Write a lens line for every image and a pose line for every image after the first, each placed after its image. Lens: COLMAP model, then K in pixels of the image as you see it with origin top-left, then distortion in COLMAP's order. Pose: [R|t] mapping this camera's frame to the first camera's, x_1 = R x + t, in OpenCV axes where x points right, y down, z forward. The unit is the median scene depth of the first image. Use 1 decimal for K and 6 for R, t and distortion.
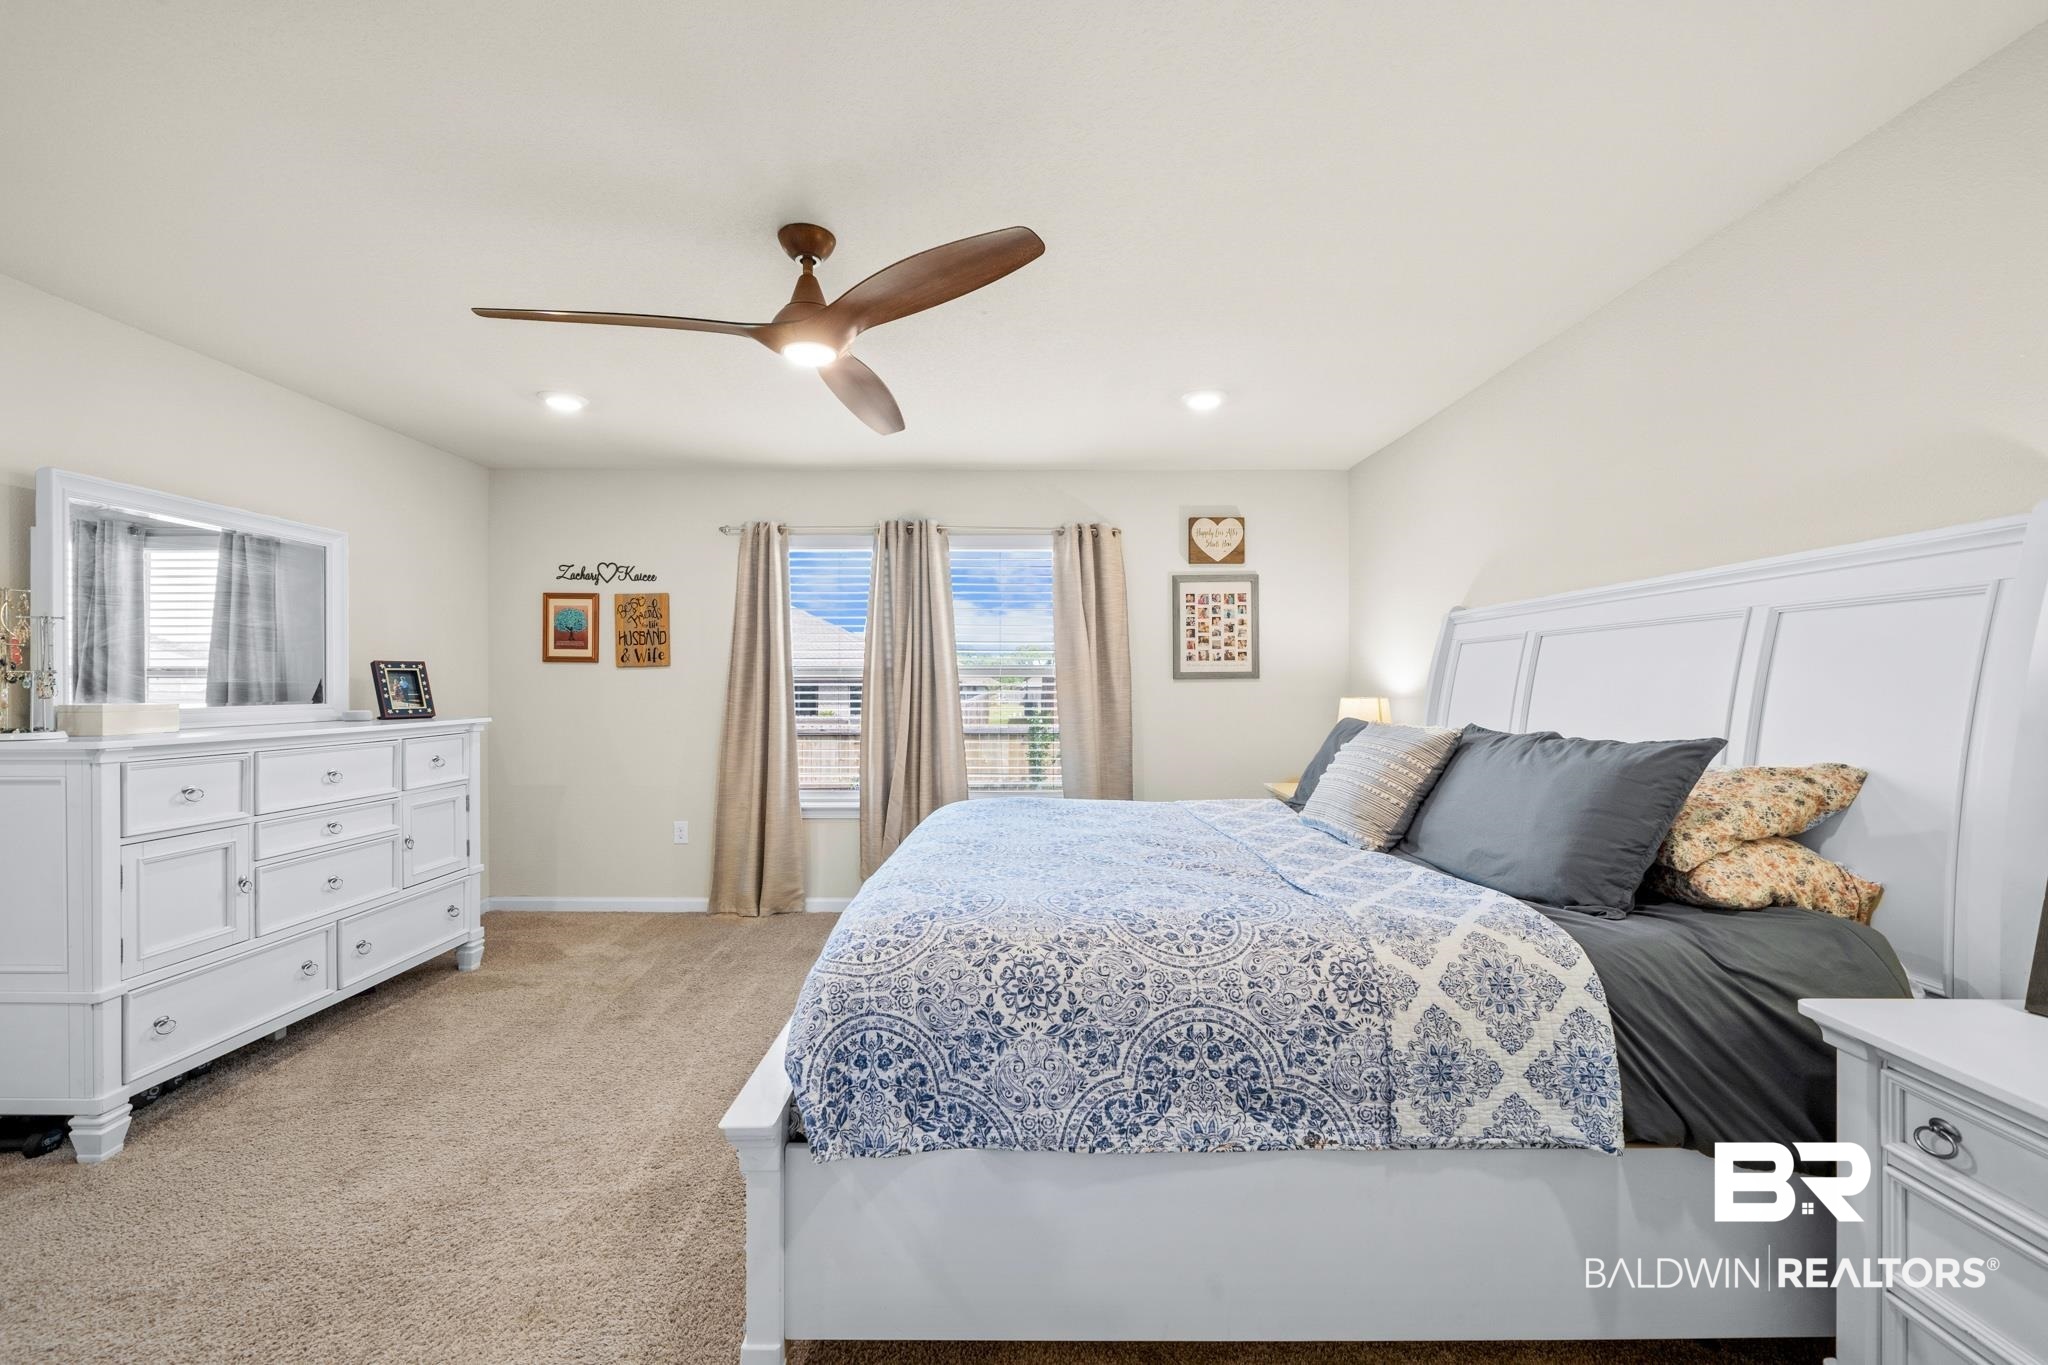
lens RADIAL K [[806.6, 0, 1035.4], [0, 806.6, 689.4], [0, 0, 1]] dist [0.001329, -0.000955]
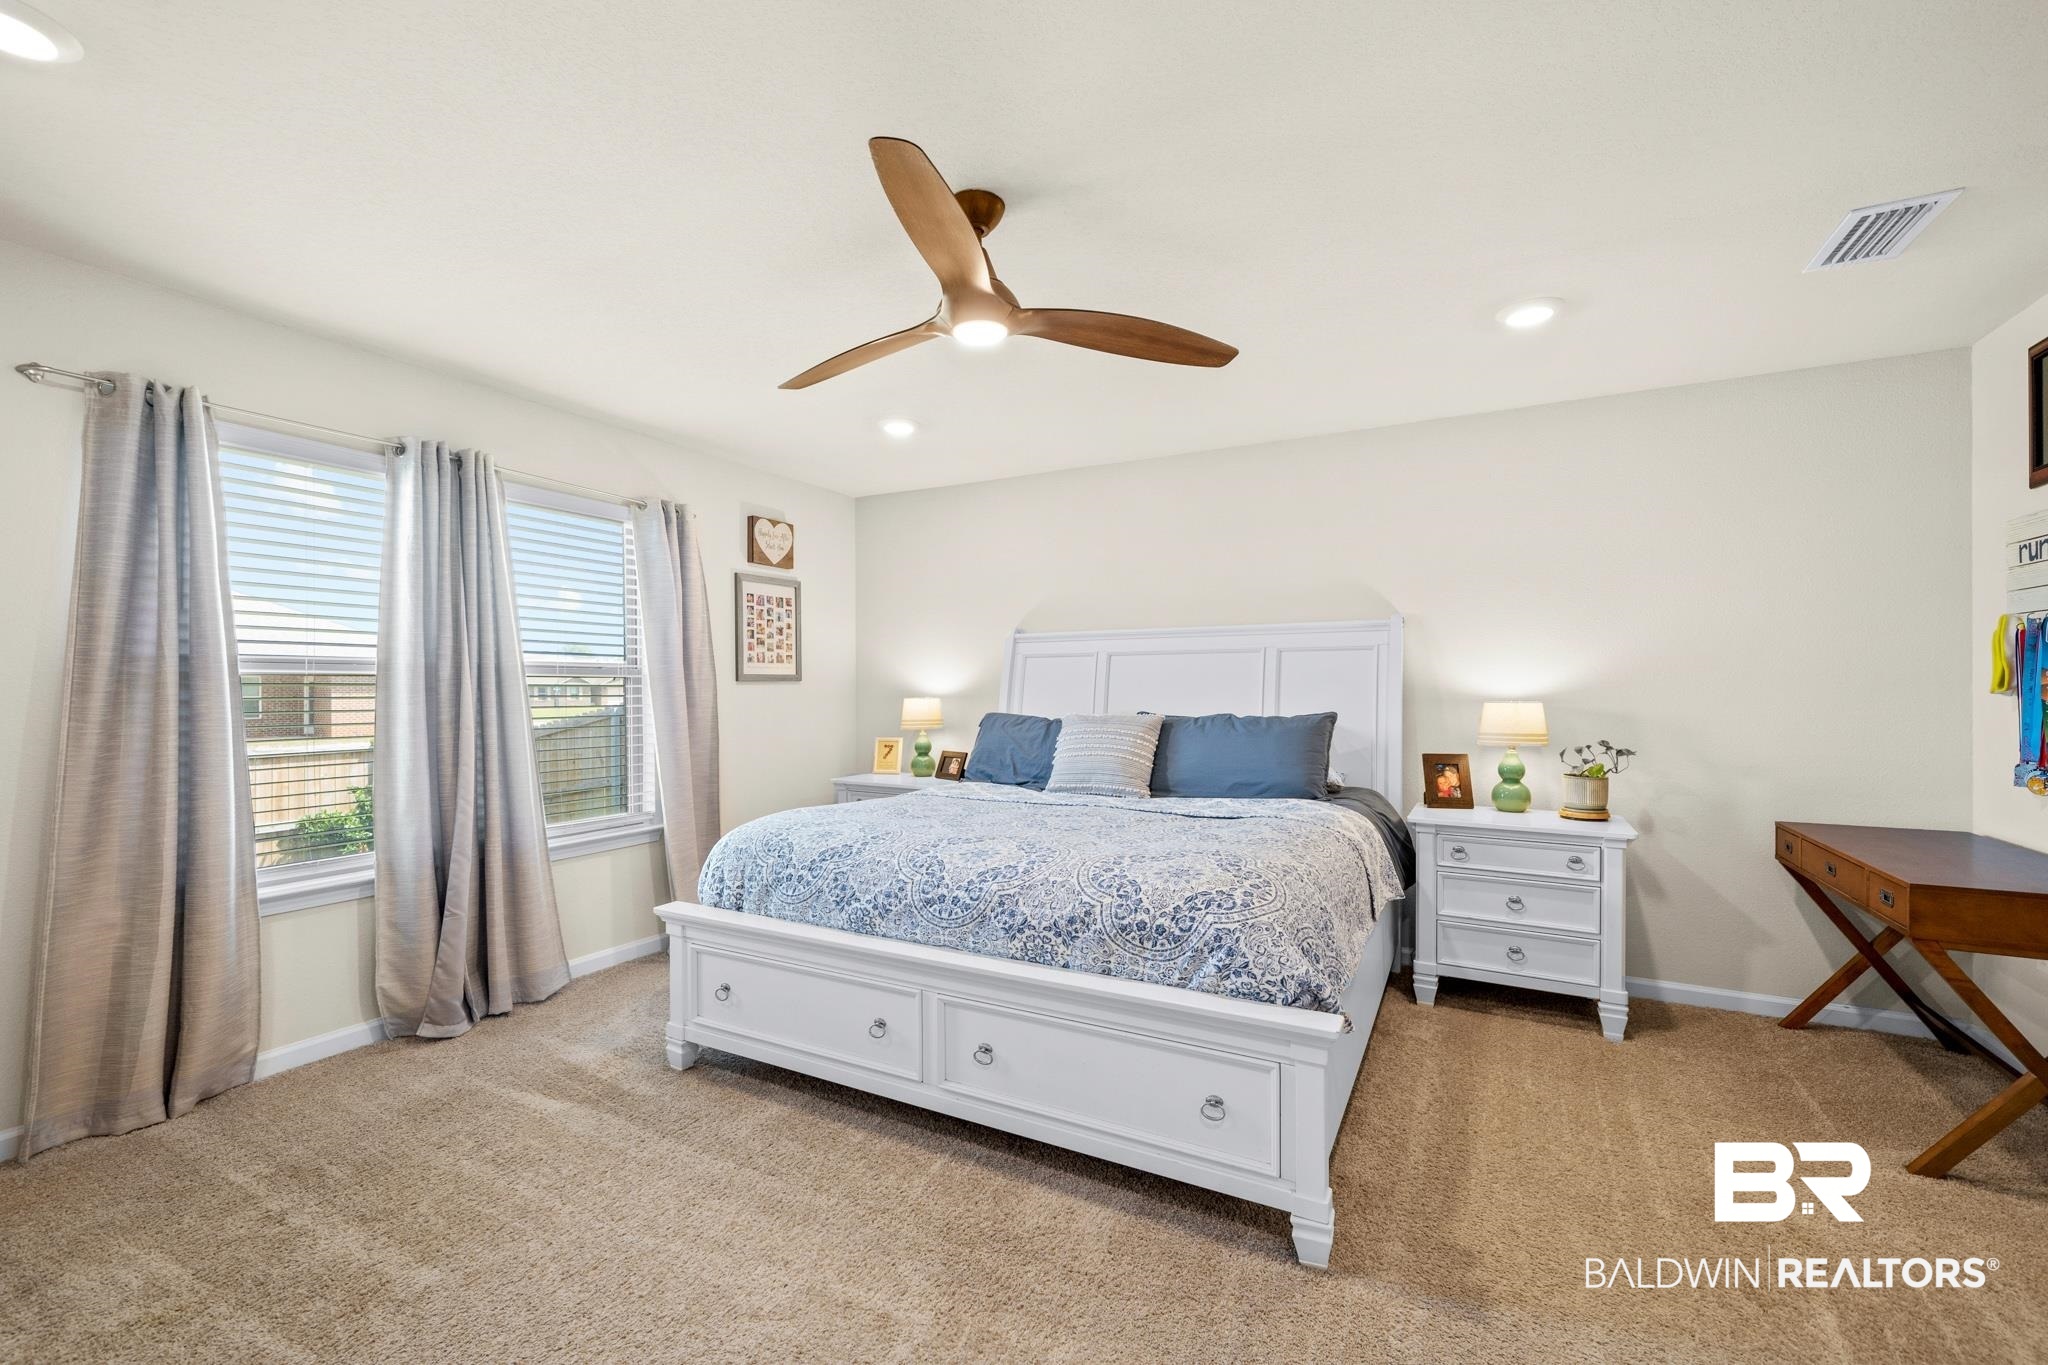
lens RADIAL K [[806.6, 0, 1037.5], [0, 806.6, 690.4], [0, 0, 1]] dist [0.001329, -0.000955]
pose [[0.500996, -0.001448, 0.865448, -0.475795], [0.005667, 0.999983, -0.001607, 0.001762], [-0.865431, 0.005710, 0.500996, 0.213791]]
